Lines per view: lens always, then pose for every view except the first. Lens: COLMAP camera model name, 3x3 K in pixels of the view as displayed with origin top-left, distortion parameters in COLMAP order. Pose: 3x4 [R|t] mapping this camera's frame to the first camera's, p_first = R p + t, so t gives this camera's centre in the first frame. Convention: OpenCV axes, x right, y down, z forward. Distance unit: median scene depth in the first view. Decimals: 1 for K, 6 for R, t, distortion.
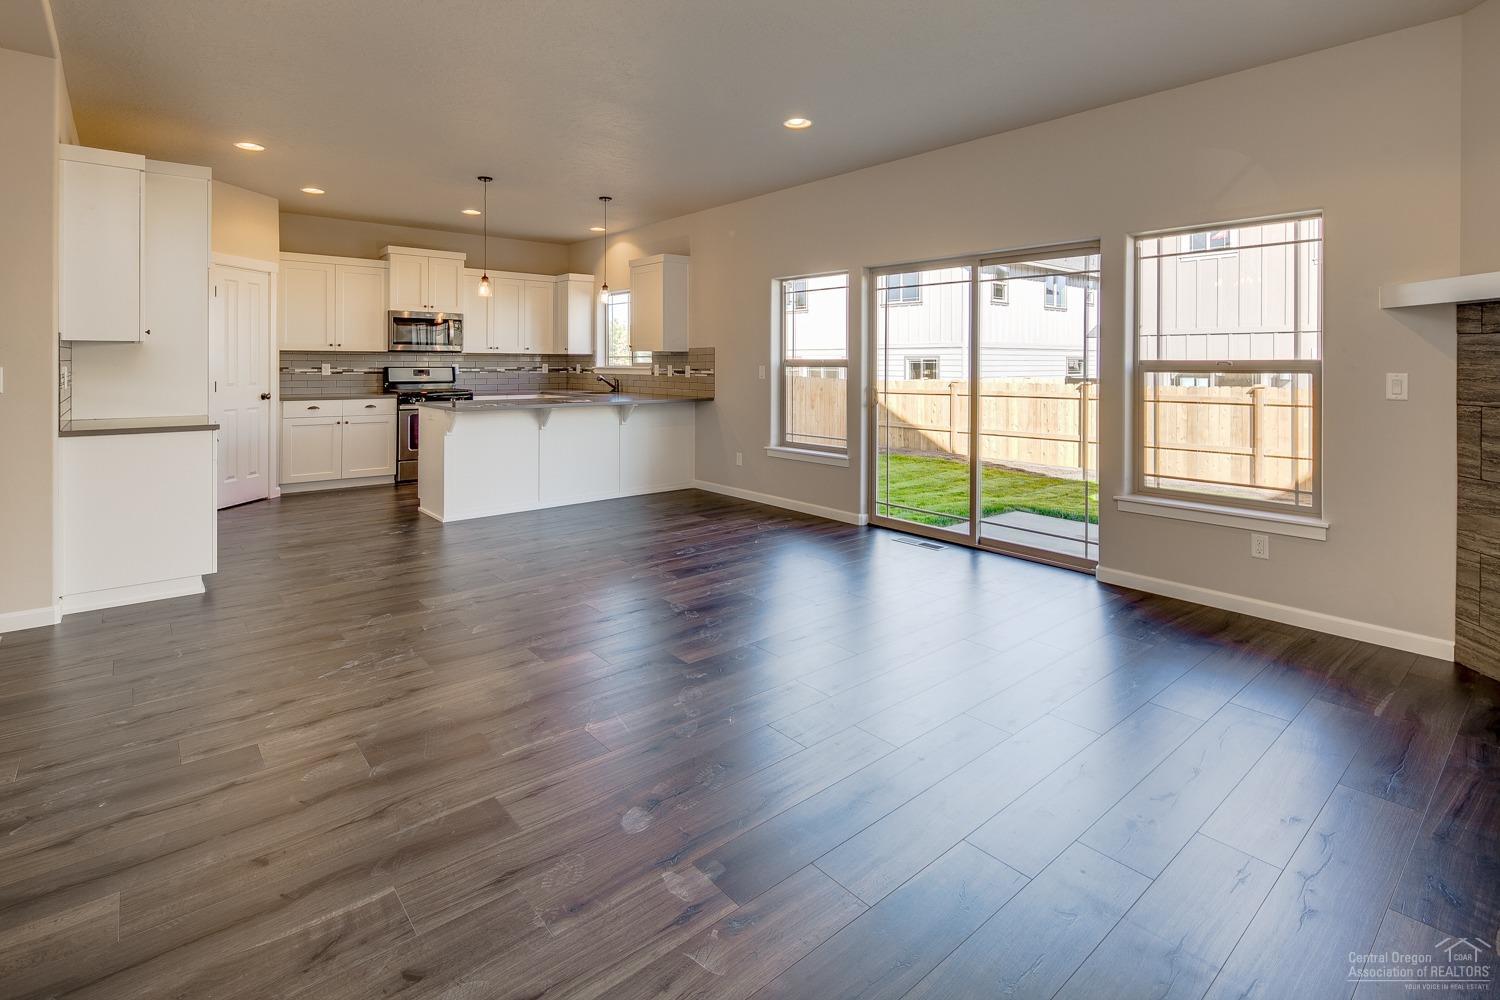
lens RADIAL K [[722.8, 0, 745.4], [0, 722.8, 359.2], [0, 0, 1]] dist [0.001771, -0.004148]
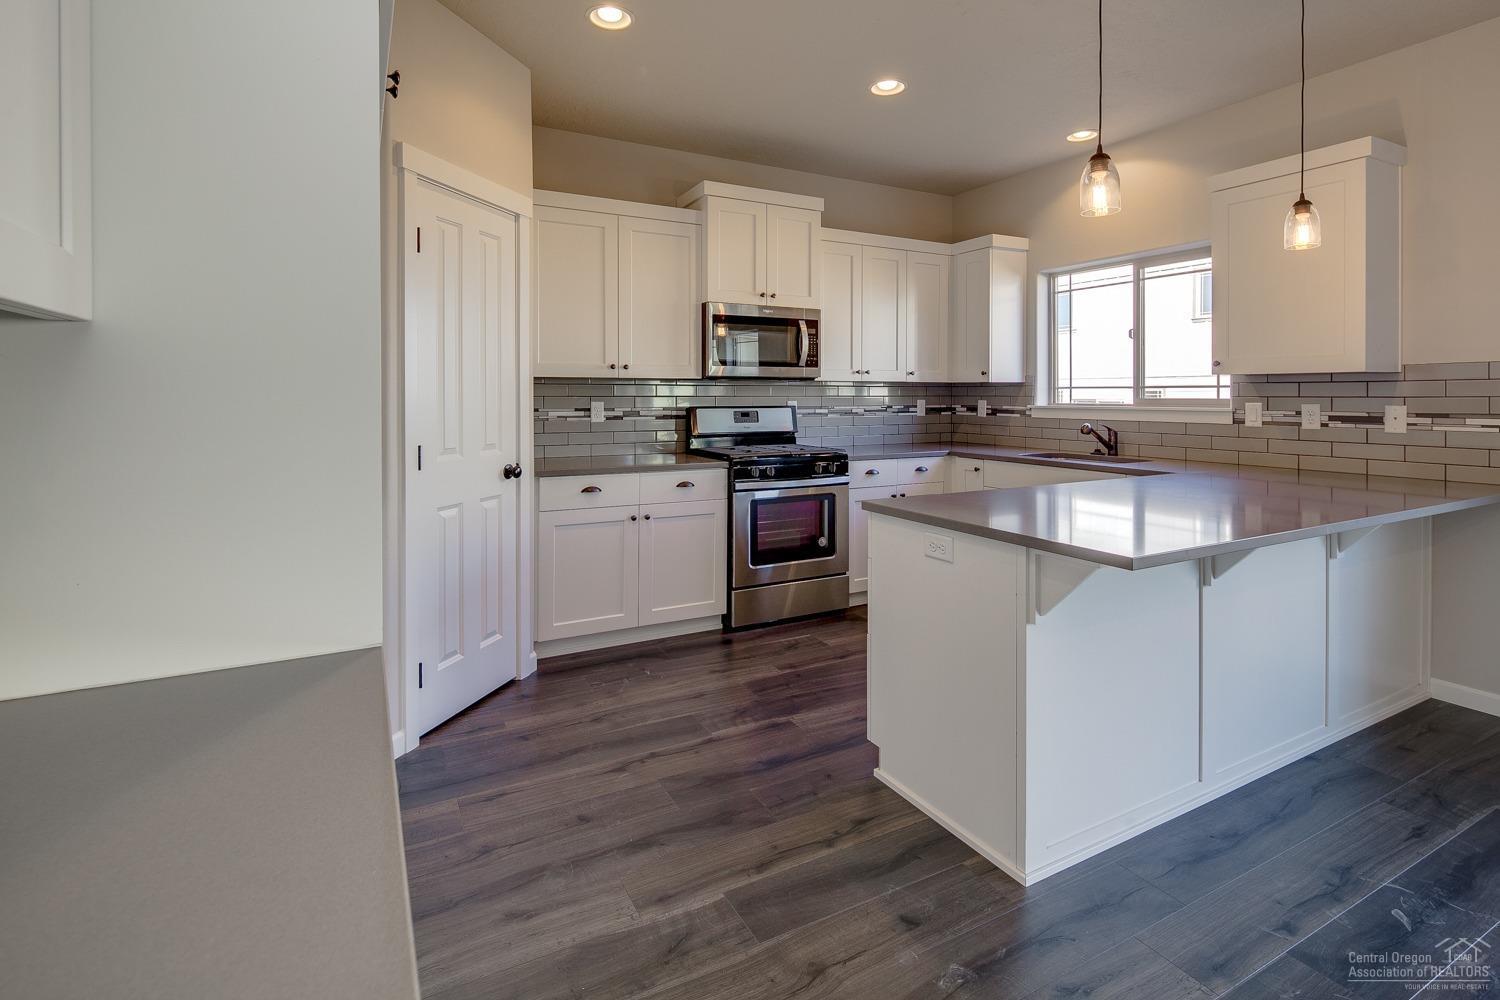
lens RADIAL K [[726.5, 0, 744.8], [0, 726.5, 395.0], [0, 0, 1]] dist [0.000882, -0.001086]
pose [[0.977725, -0.002869, -0.209870, -0.345904], [0.003962, 0.999981, 0.004788, -0.000918], [0.209852, -0.005513, 0.977718, 0.471452]]
